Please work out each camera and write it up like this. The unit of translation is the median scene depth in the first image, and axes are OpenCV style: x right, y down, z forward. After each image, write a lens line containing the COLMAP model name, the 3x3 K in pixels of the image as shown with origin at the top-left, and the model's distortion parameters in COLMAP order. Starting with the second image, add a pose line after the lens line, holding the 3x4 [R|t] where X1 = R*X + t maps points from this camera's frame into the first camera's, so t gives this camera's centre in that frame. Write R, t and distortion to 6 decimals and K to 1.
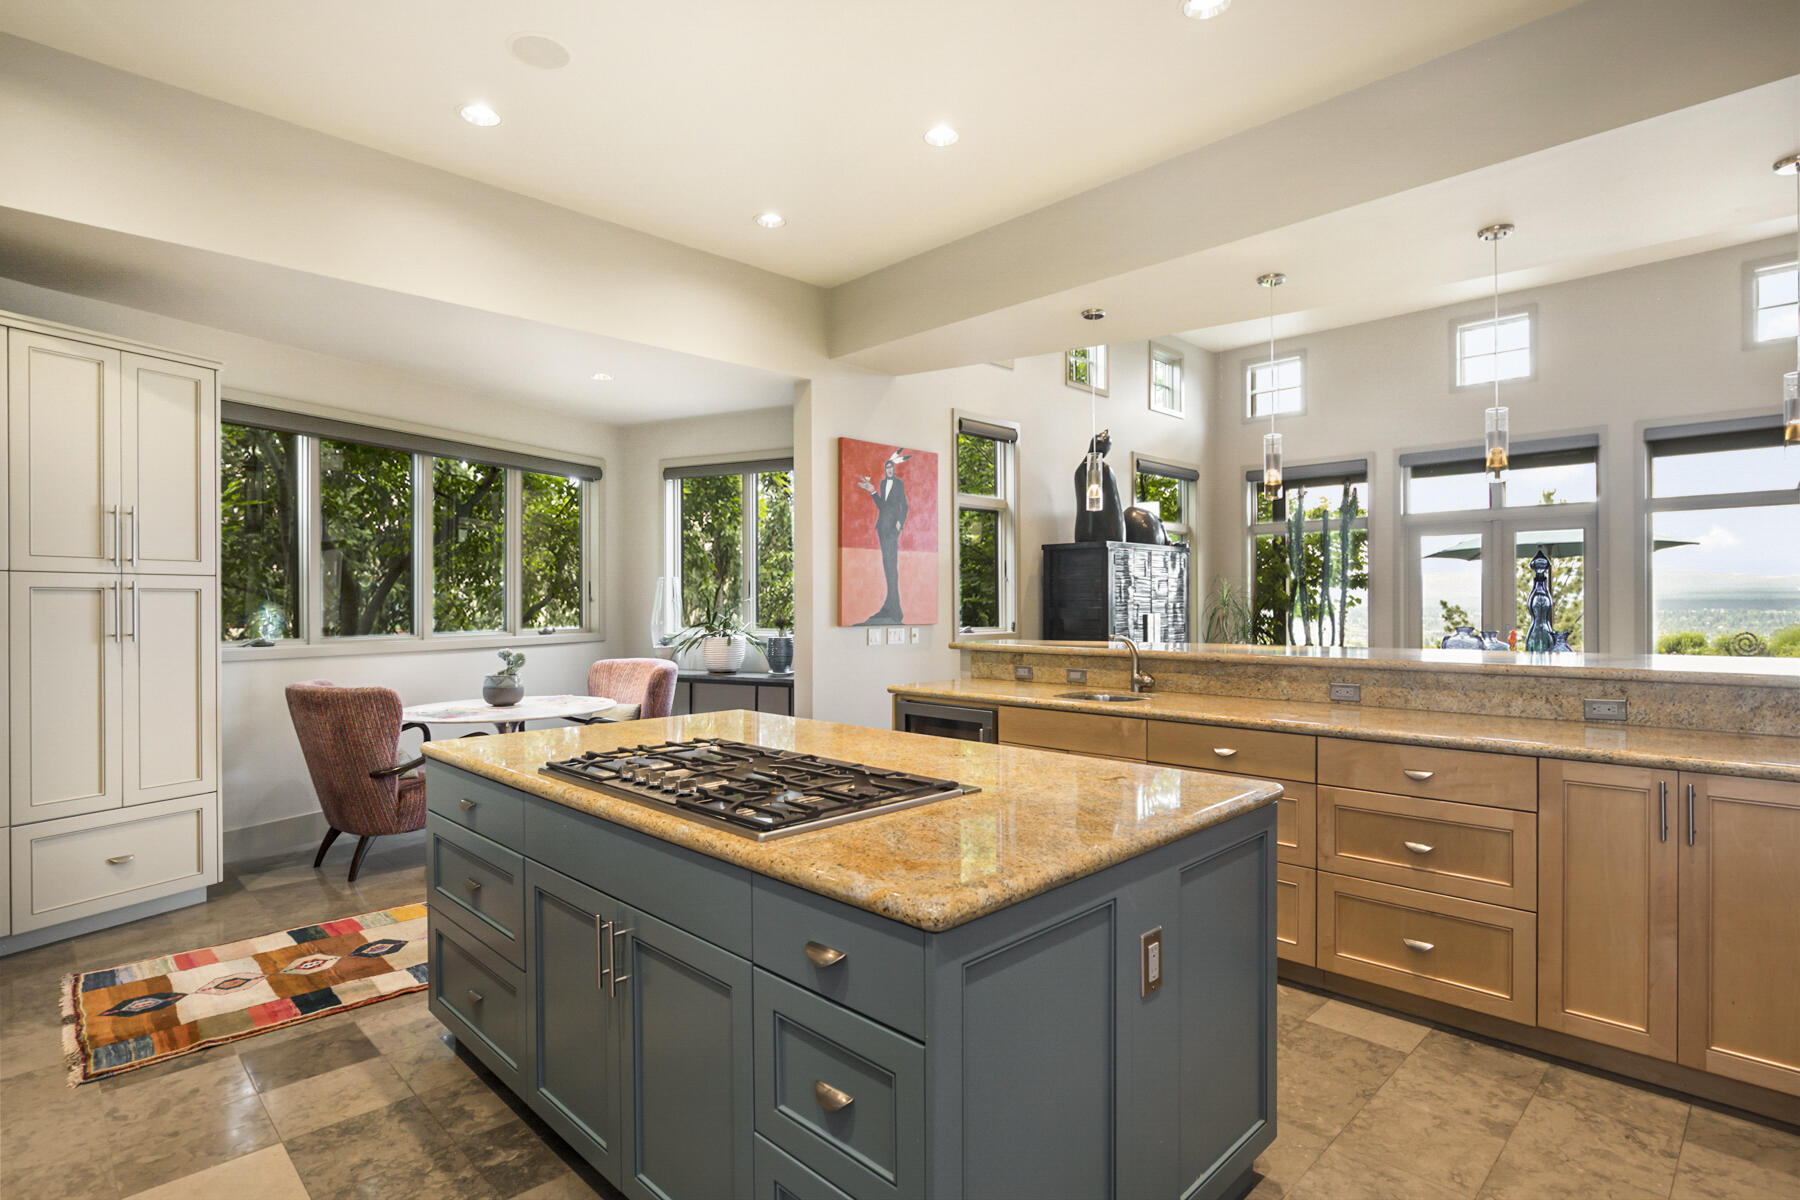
lens RADIAL K [[904.3, 0, 897.8], [0, 904.3, 603.5], [0, 0, 1]] dist [-0.012140, 0.002492]
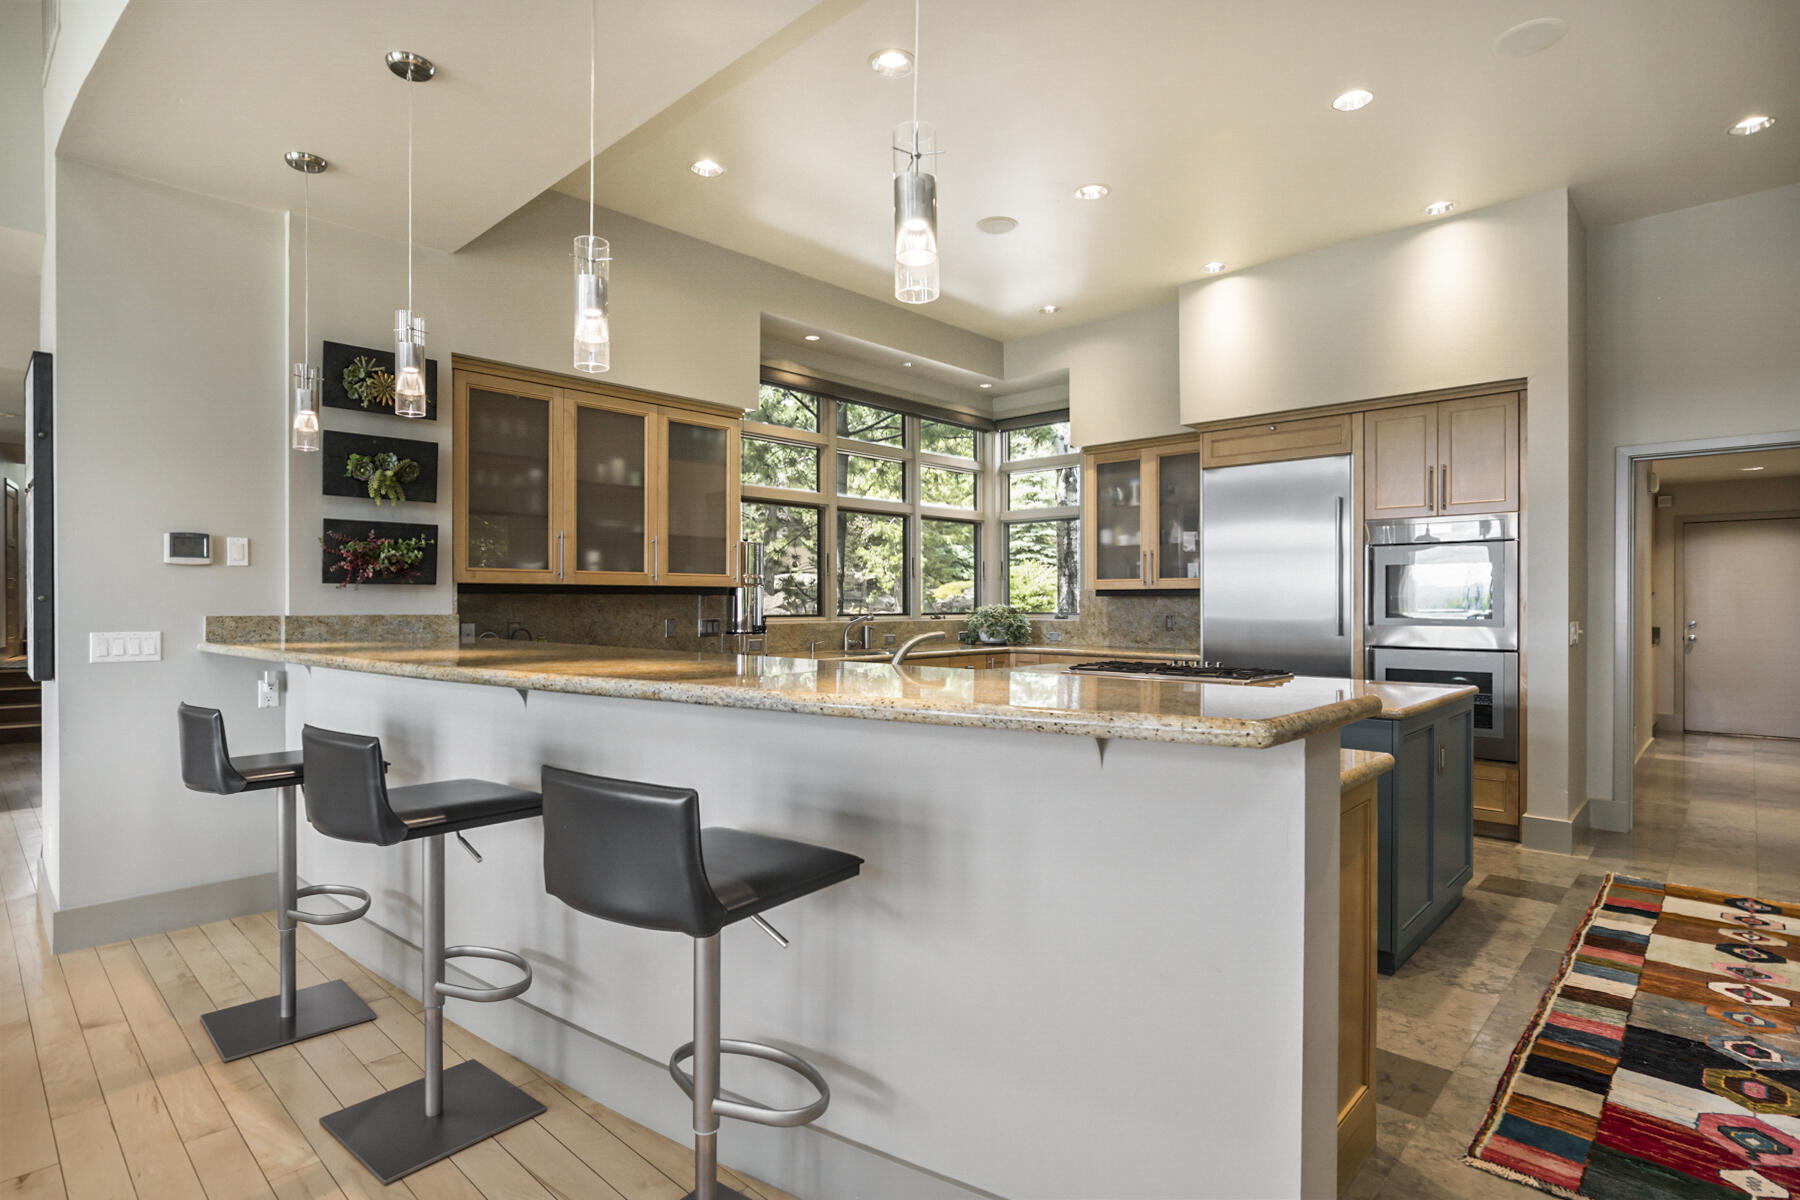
lens RADIAL K [[904.3, 0, 897.8], [0, 904.3, 603.5], [0, 0, 1]] dist [-0.012140, 0.002492]
pose [[-0.999418, 0.003332, -0.033963, 0.194316], [0.003247, 0.999992, 0.002537, 0.008446], [0.033971, 0.002426, -0.999420, 1.089805]]
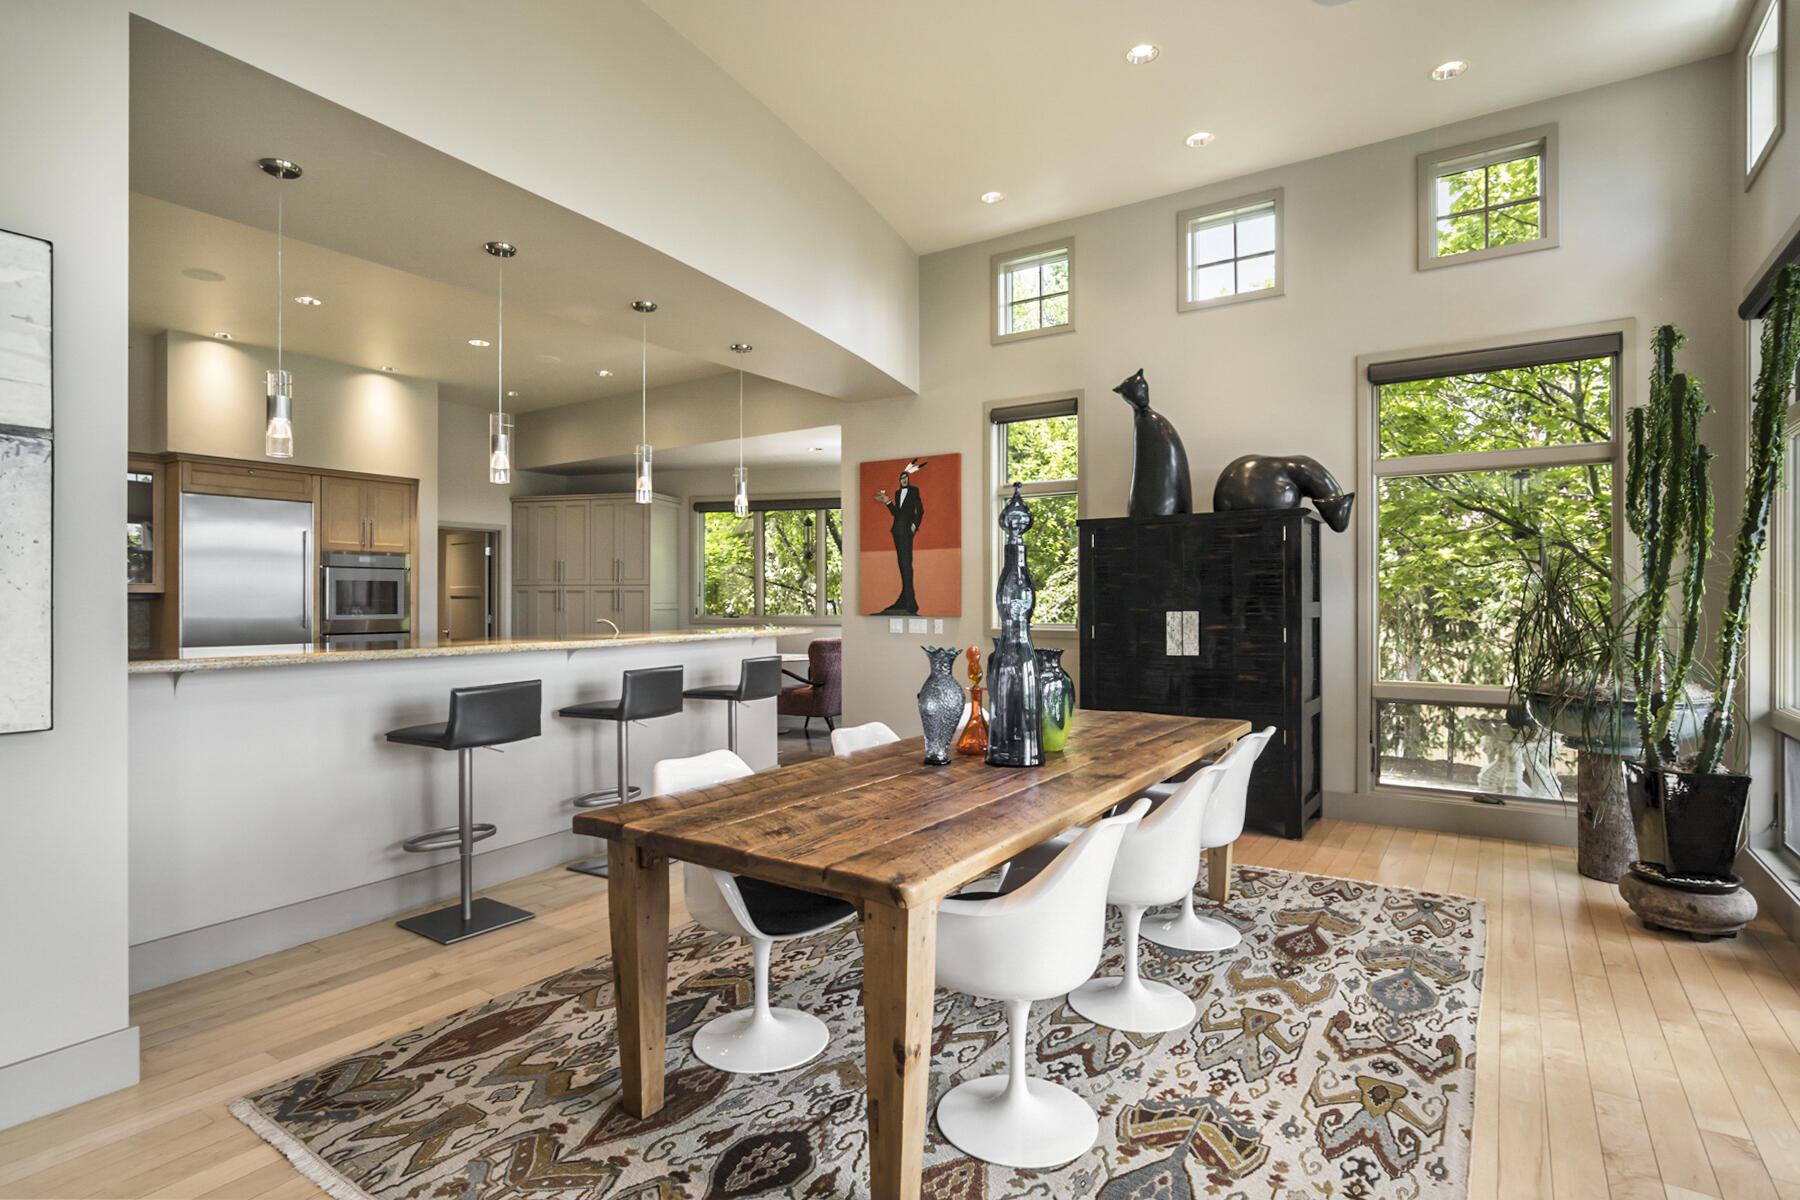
lens RADIAL K [[904.3, 0, 897.8], [0, 904.3, 603.5], [0, 0, 1]] dist [-0.012140, 0.002492]
pose [[0.195277, 0.006933, -0.980724, 1.142061], [-0.001184, 0.999976, 0.006833, 0.000520], [0.980747, -0.000173, 0.195281, 0.790027]]
